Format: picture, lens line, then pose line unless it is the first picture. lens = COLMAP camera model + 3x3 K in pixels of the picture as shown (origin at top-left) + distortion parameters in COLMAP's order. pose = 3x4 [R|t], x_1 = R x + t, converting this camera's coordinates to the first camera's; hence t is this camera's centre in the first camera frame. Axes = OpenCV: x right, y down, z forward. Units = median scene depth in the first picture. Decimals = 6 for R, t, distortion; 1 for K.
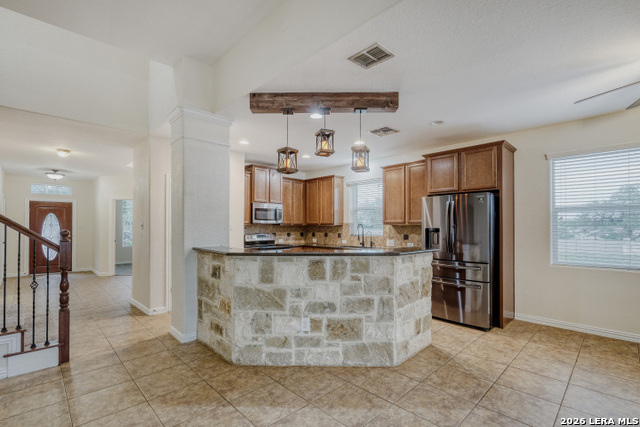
lens RADIAL K [[295.2, 0, 310.9], [0, 295.2, 224.1], [0, 0, 1]] dist [-0.004435, 0.000839]
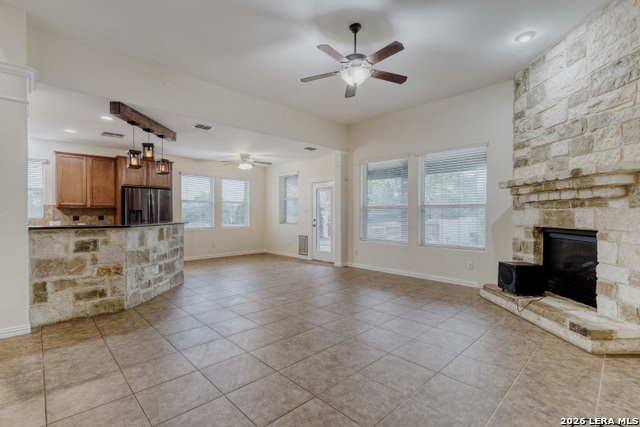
lens RADIAL K [[295.2, 0, 322.4], [0, 295.2, 215.5], [0, 0, 1]] dist [-0.004435, 0.000839]
pose [[-0.009912, -0.006708, 0.999928, -1.359083], [-0.009478, 0.999933, 0.006614, 0.028908], [-0.999906, -0.009412, -0.009974, 0.115942]]
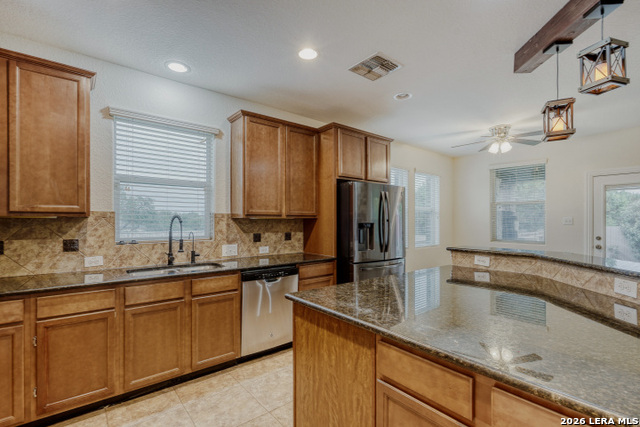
lens RADIAL K [[295.2, 0, 324.3], [0, 295.2, 218.5], [0, 0, 1]] dist [-0.004435, 0.000839]
pose [[0.067671, 0.008109, 0.997675, -0.480352], [-0.009431, 0.999927, -0.007487, 0.011299], [-0.997663, -0.008903, 0.067743, 1.367679]]
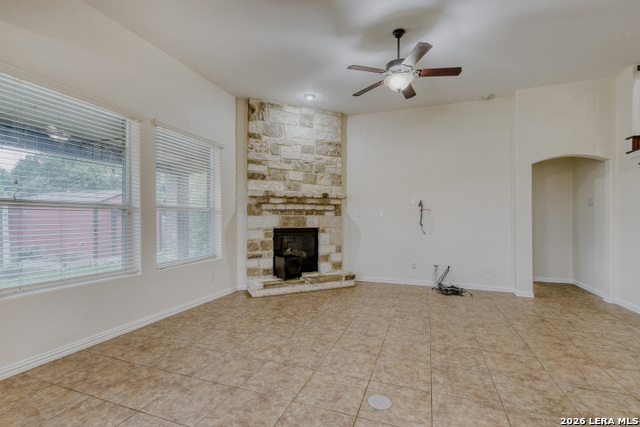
lens RADIAL K [[295.2, 0, 318.7], [0, 295.2, 215.6], [0, 0, 1]] dist [-0.004435, 0.000839]
pose [[-0.901788, -0.005492, -0.432145, 0.302728], [0.003512, 0.999793, -0.020035, 0.037572], [0.432165, -0.019585, -0.901582, 0.772718]]
